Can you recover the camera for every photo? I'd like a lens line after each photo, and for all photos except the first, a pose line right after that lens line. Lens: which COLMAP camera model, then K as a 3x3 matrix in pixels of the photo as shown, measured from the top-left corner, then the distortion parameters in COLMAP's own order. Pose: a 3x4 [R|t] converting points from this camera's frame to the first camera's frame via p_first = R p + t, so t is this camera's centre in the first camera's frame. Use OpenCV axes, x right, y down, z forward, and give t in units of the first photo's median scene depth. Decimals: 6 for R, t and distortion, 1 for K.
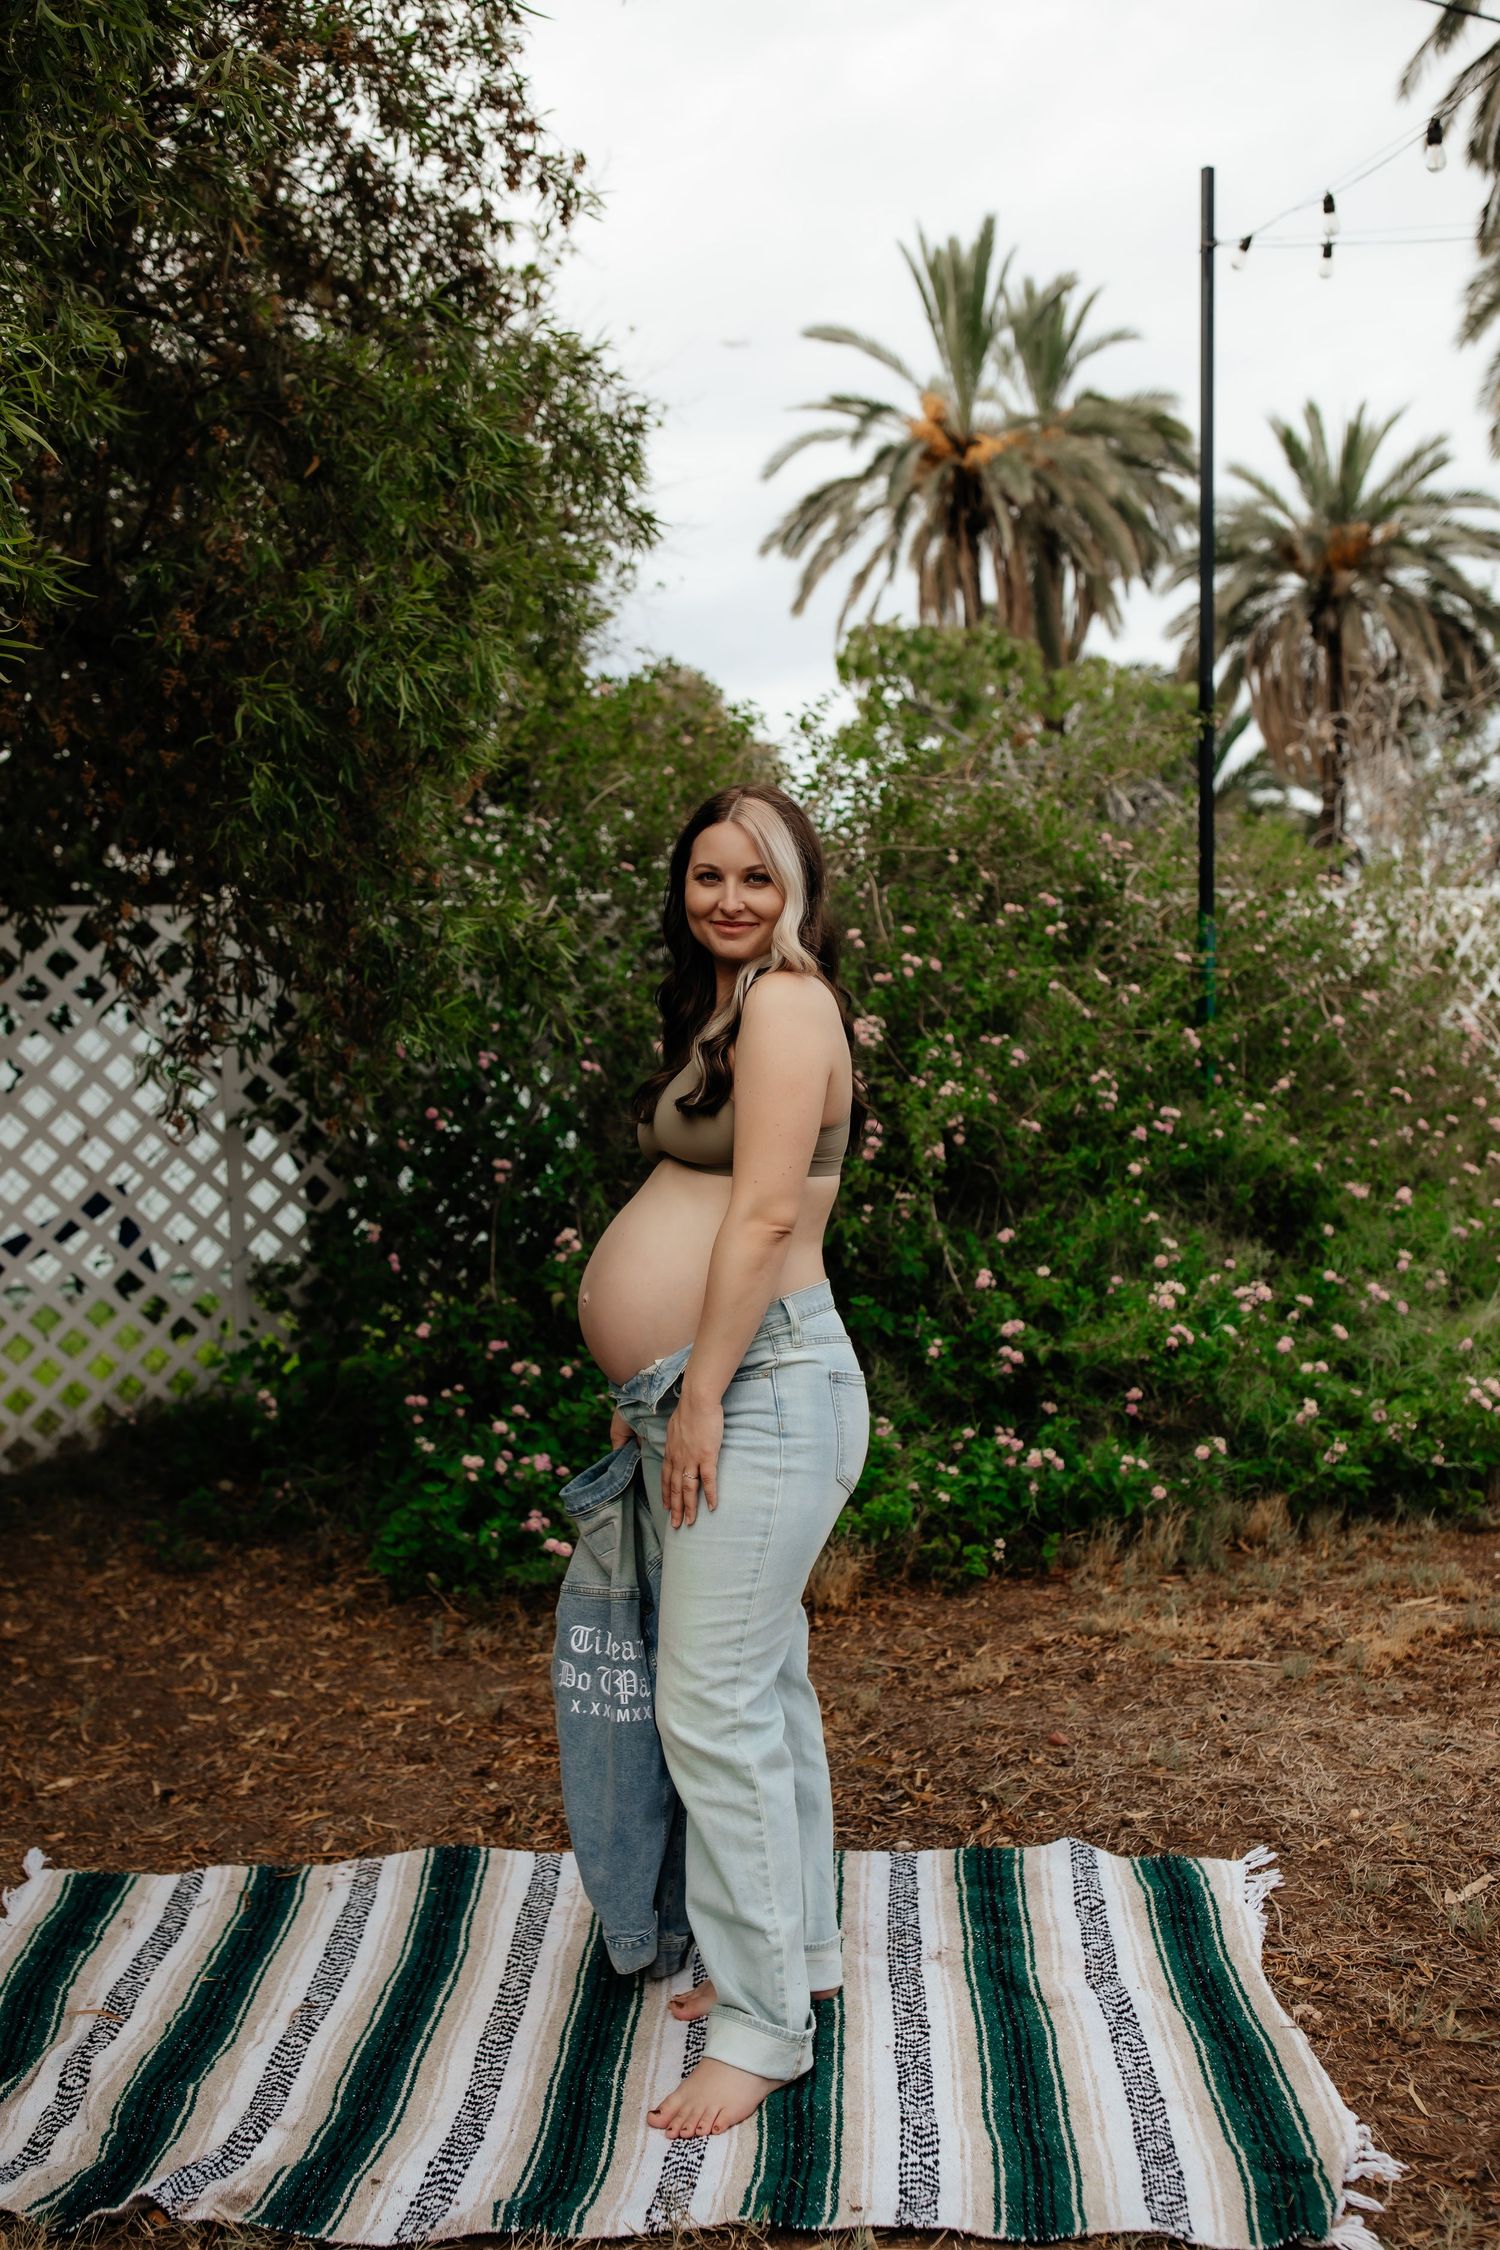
lens RADIAL K [[2114.1, 0, 749.3], [0, 2114.1, 1142.3], [0, 0, 1]] dist [-0.004593, -0.022756]
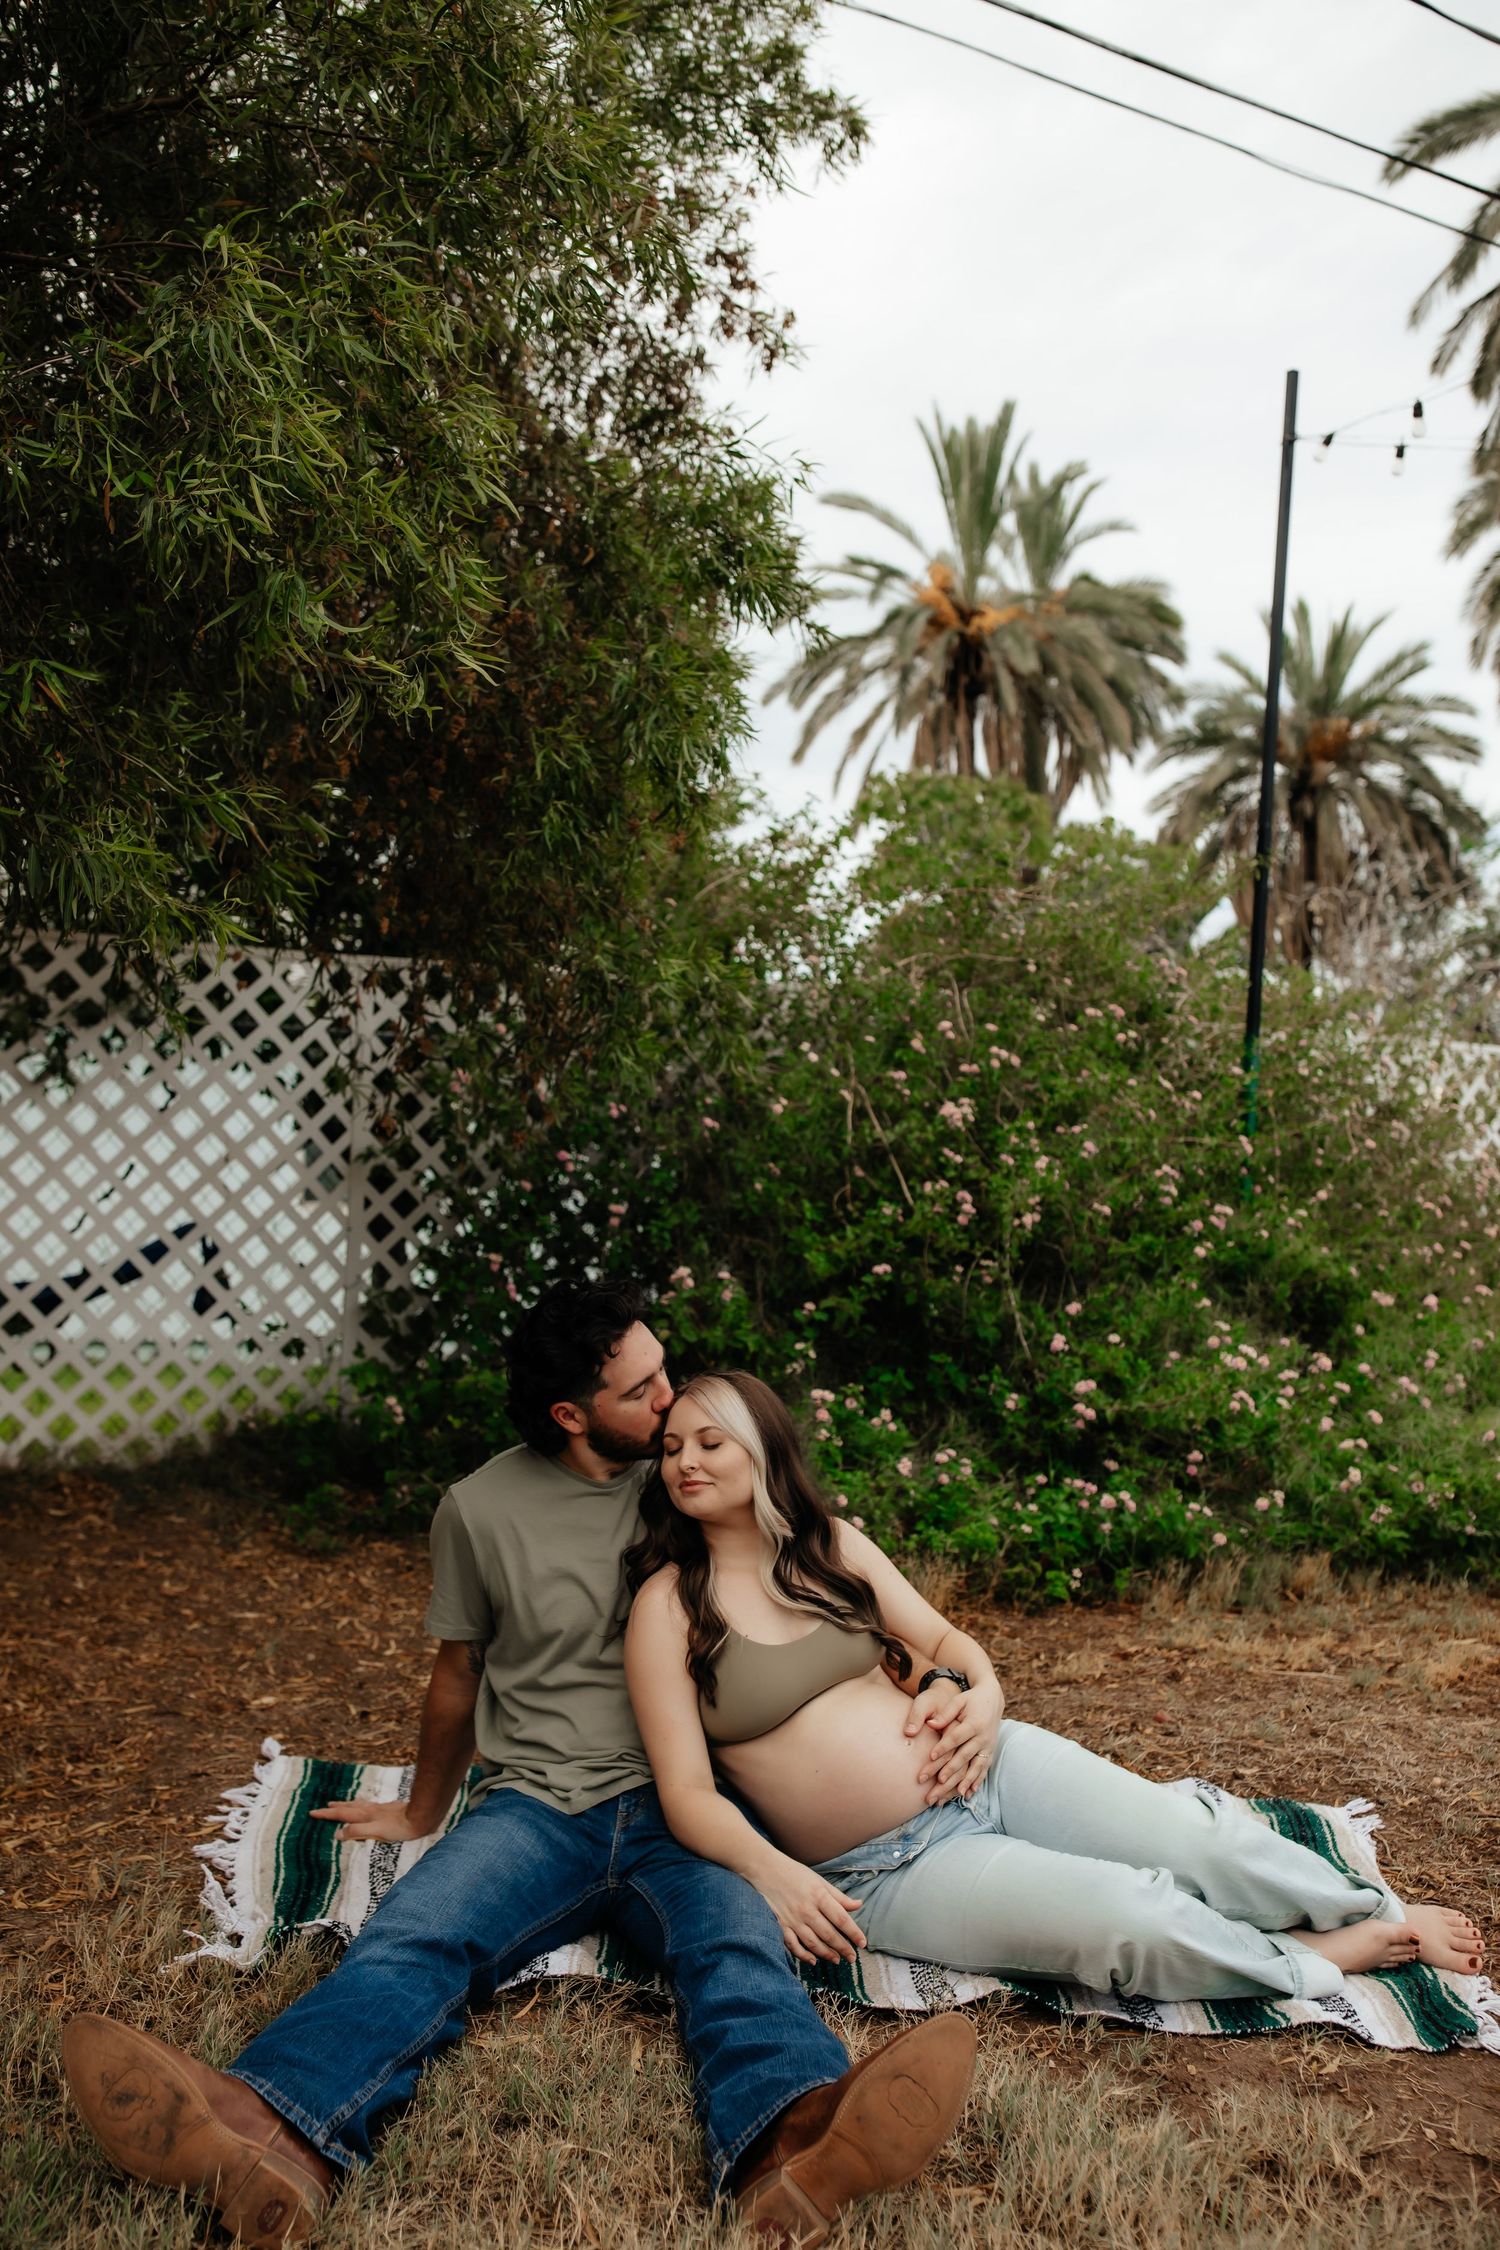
lens RADIAL K [[2114.1, 0, 749.3], [0, 2114.1, 1142.3], [0, 0, 1]] dist [-0.004593, -0.022756]
pose [[0.997074, 0.071943, 0.025835, -0.078348], [-0.069991, 0.995101, -0.069818, 0.046221], [-0.030731, 0.067806, 0.997225, -0.083825]]
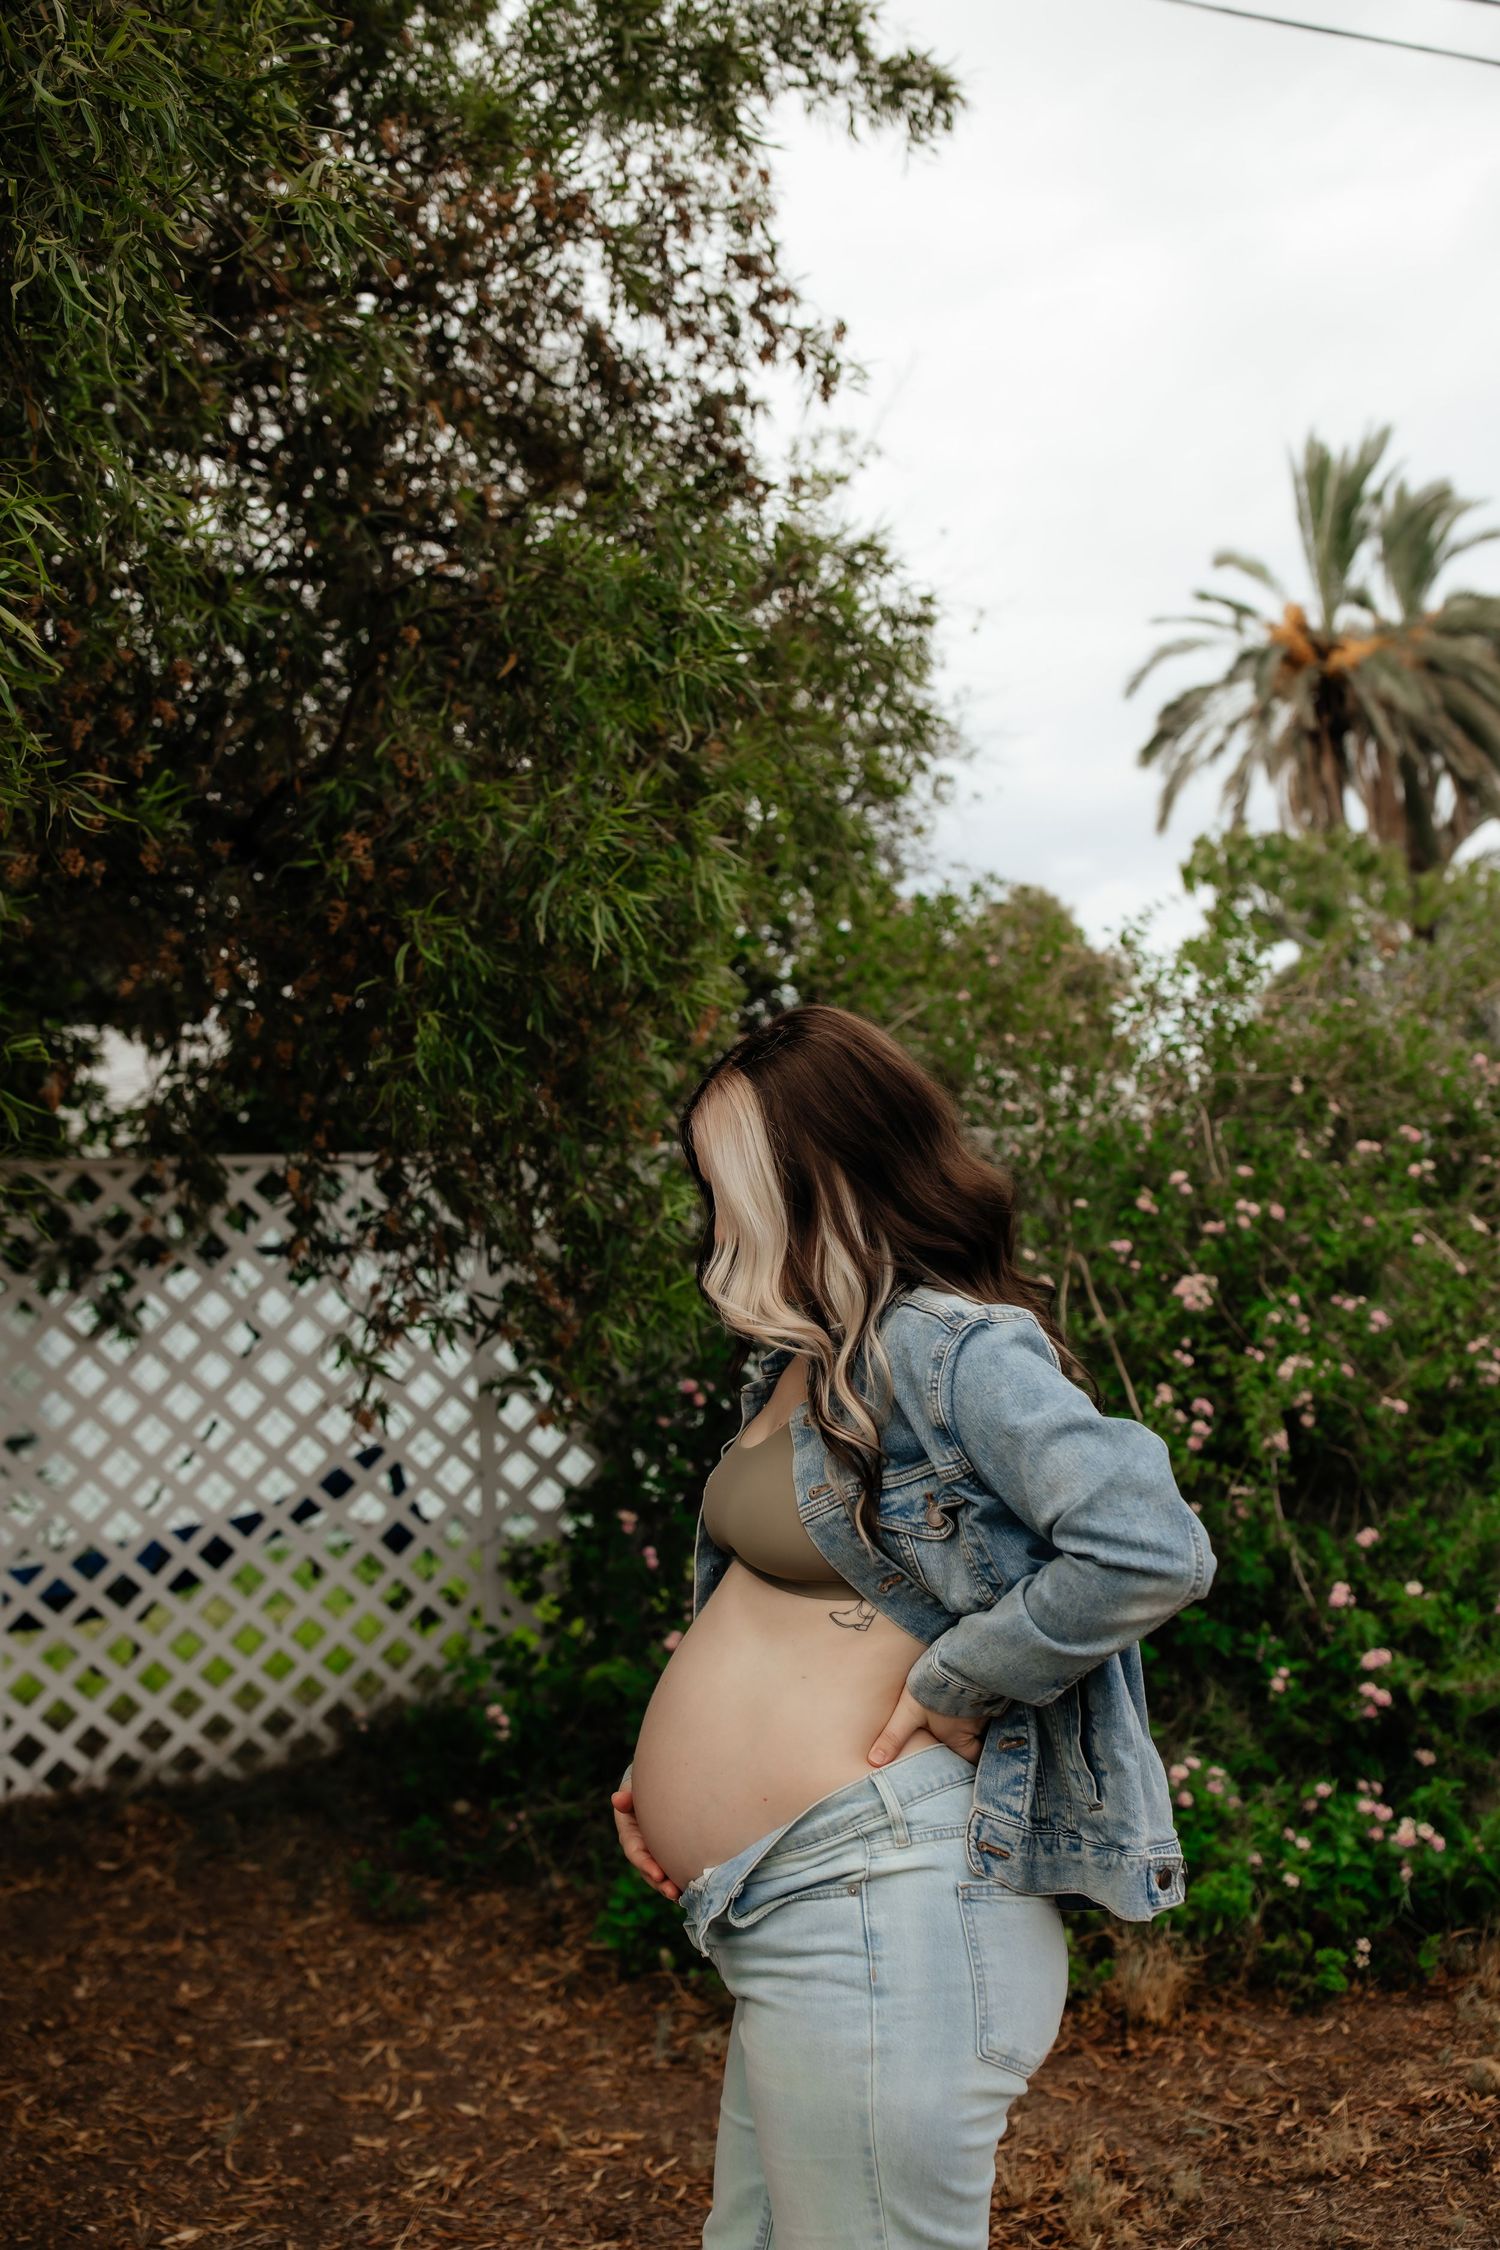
lens RADIAL K [[2139.2, 0, 750.0], [0, 2139.2, 1125.0], [0, 0, 1]] dist [-0.005385, -0.012734]
pose [[0.986162, -0.011193, -0.165404, 0.022007], [-0.006927, 0.994065, -0.108569, -0.024379], [0.165637, 0.108213, 0.980232, 0.111661]]
